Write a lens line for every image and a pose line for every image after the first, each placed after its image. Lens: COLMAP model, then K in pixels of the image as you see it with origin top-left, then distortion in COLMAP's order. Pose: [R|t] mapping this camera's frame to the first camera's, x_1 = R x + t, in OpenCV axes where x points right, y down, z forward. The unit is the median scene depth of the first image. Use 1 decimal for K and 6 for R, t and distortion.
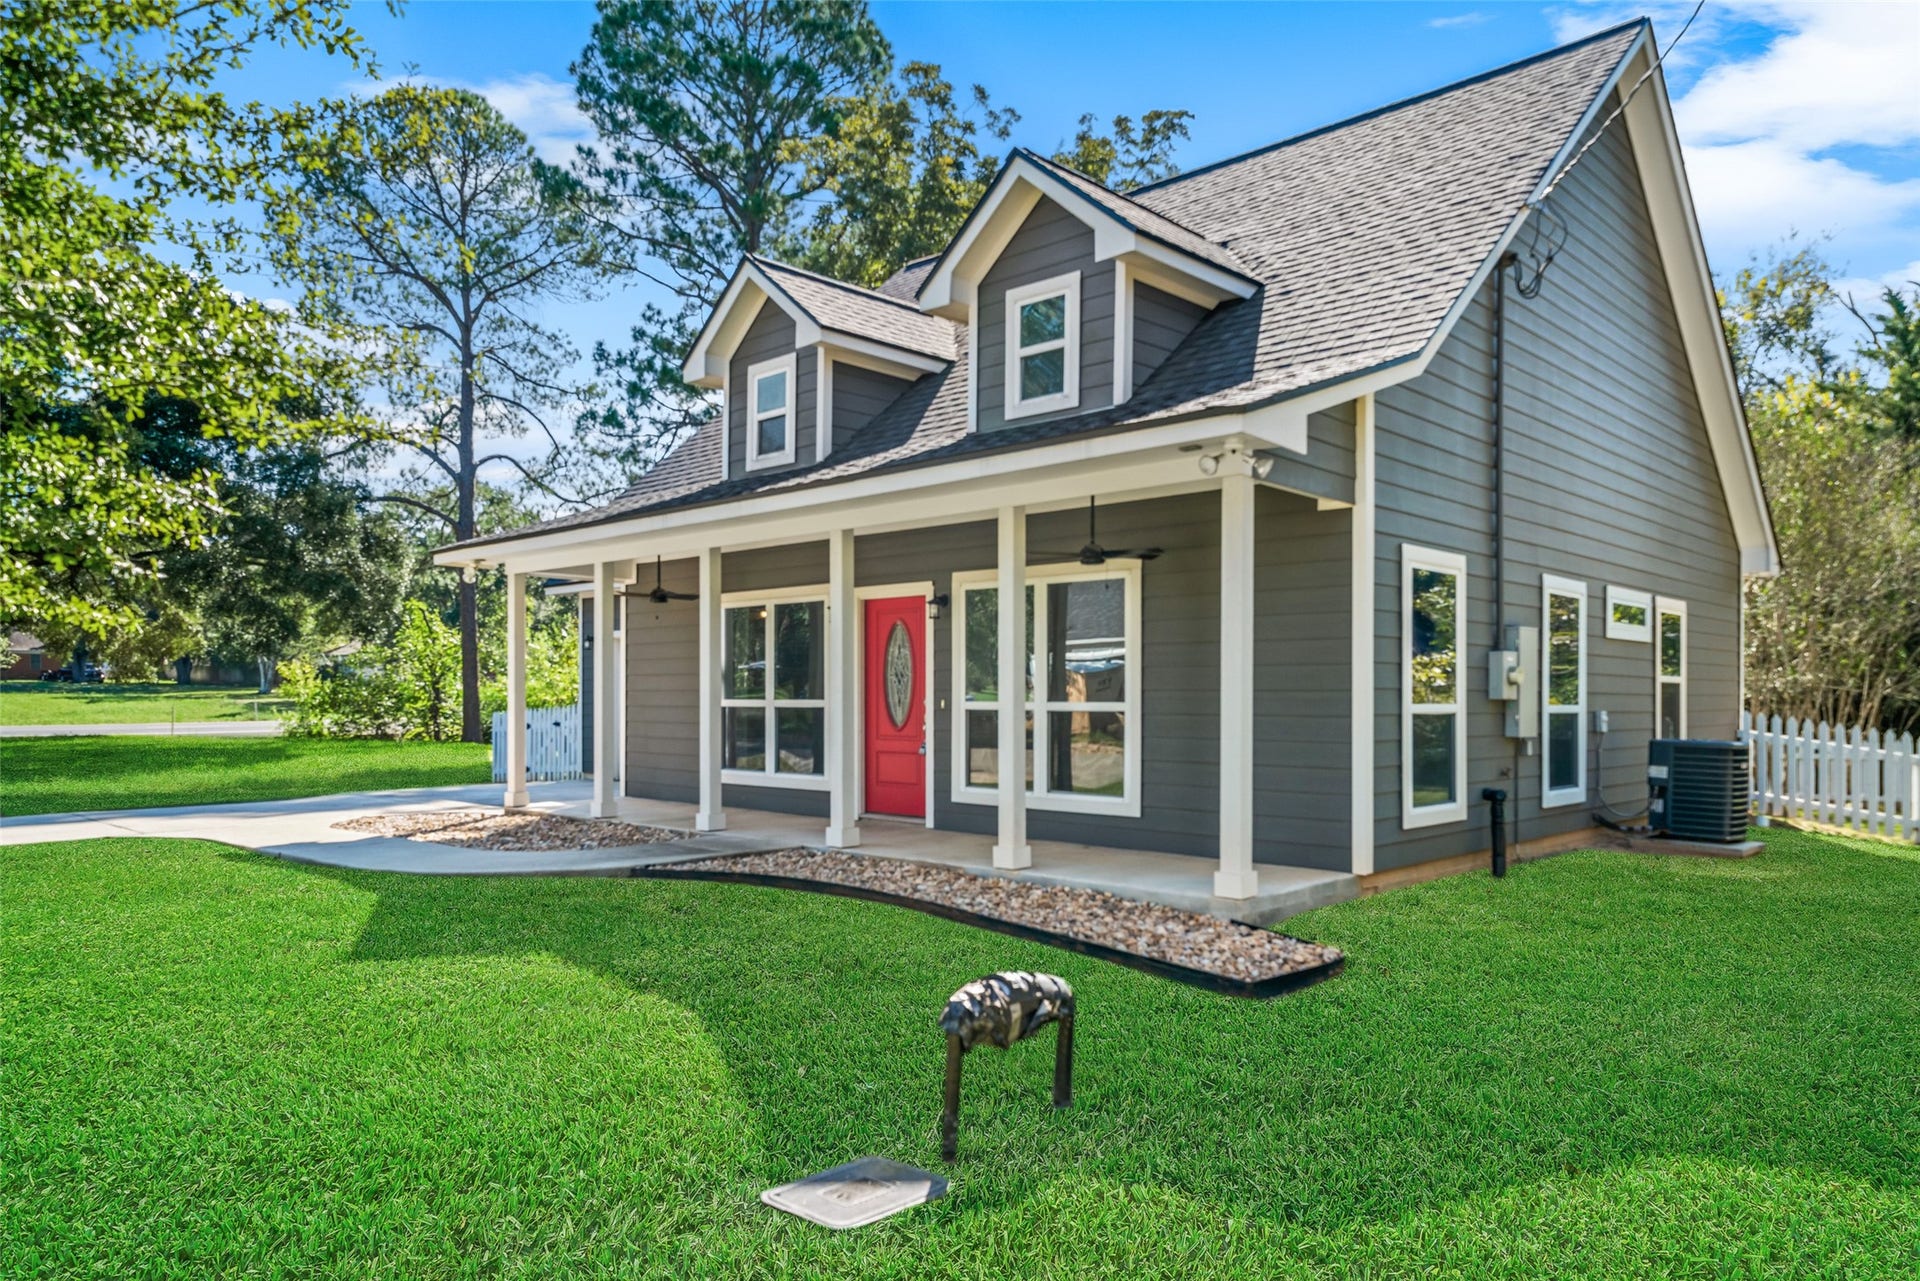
lens RADIAL K [[1241.6, 0, 965.8], [0, 1241.6, 649.0], [0, 0, 1]] dist [0.004348, 0.000355]
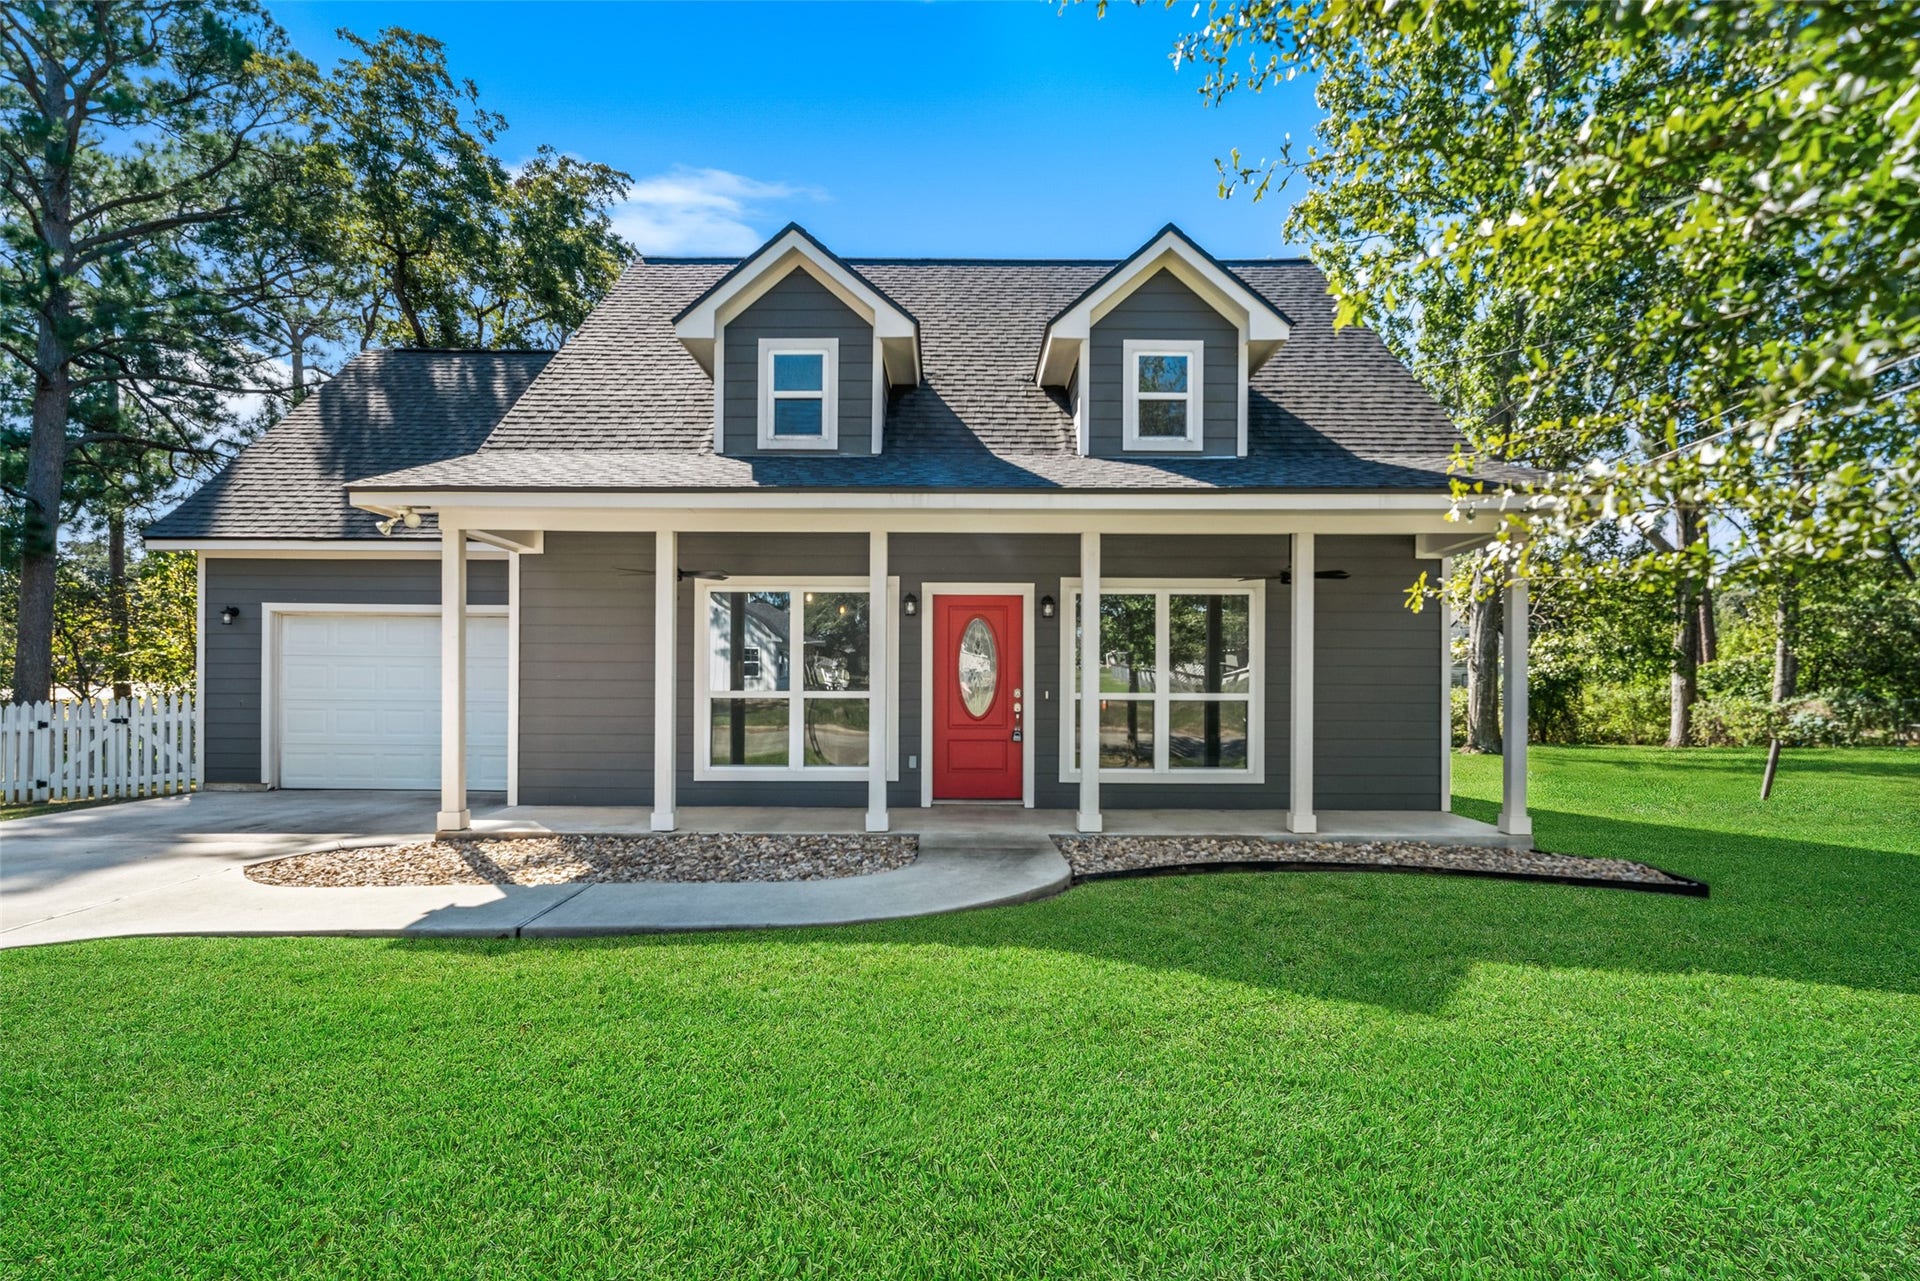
lens RADIAL K [[802.4, 0, 958.8], [0, 802.4, 658.3], [0, 0, 1]] dist [-0.003187, 0.000437]
pose [[0.733231, 0.024221, 0.679548, -0.500130], [-0.028132, 0.999590, -0.005273, 0.015819], [-0.679397, -0.015251, 0.733612, 0.469457]]
